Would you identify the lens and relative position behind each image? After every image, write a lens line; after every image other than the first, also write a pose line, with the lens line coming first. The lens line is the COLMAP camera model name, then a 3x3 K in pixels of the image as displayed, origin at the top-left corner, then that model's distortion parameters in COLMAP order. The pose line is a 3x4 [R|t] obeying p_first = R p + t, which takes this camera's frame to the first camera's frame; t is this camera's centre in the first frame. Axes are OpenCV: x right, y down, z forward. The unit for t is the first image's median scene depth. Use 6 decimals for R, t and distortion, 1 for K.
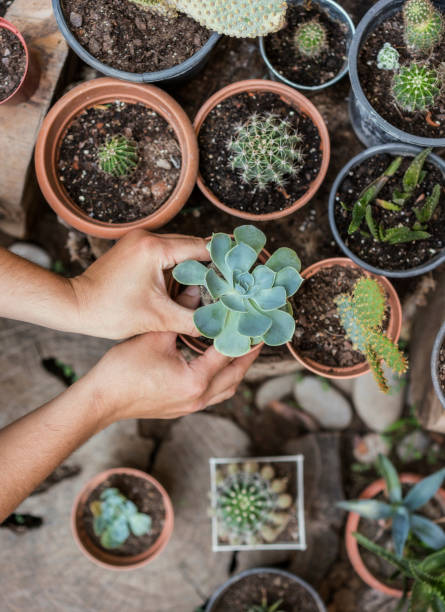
lens RADIAL K [[1072.5, 0, 218.1], [0, 1072.5, 305.6], [0, 0, 1]] dist [-0.070747, 0.000000]
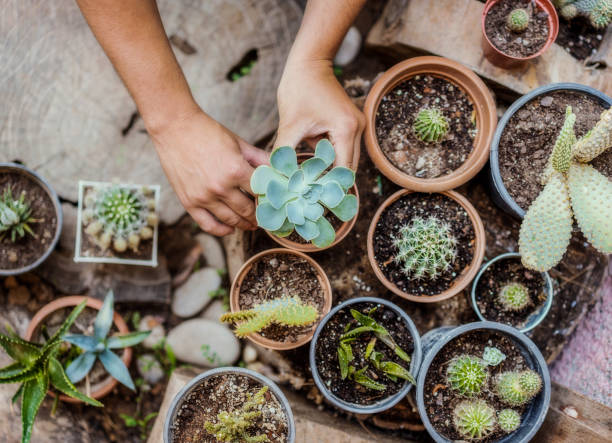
lens RADIAL K [[1072.5, 0, 304.6], [0, 1072.5, 225.9], [0, 0, 1]] dist [-0.070747, 0.000000]
pose [[-0.090899, 0.995768, -0.013570, 0.046211], [-0.995100, -0.091353, -0.037829, 0.036224], [-0.038909, 0.010065, 0.999192, -0.187866]]
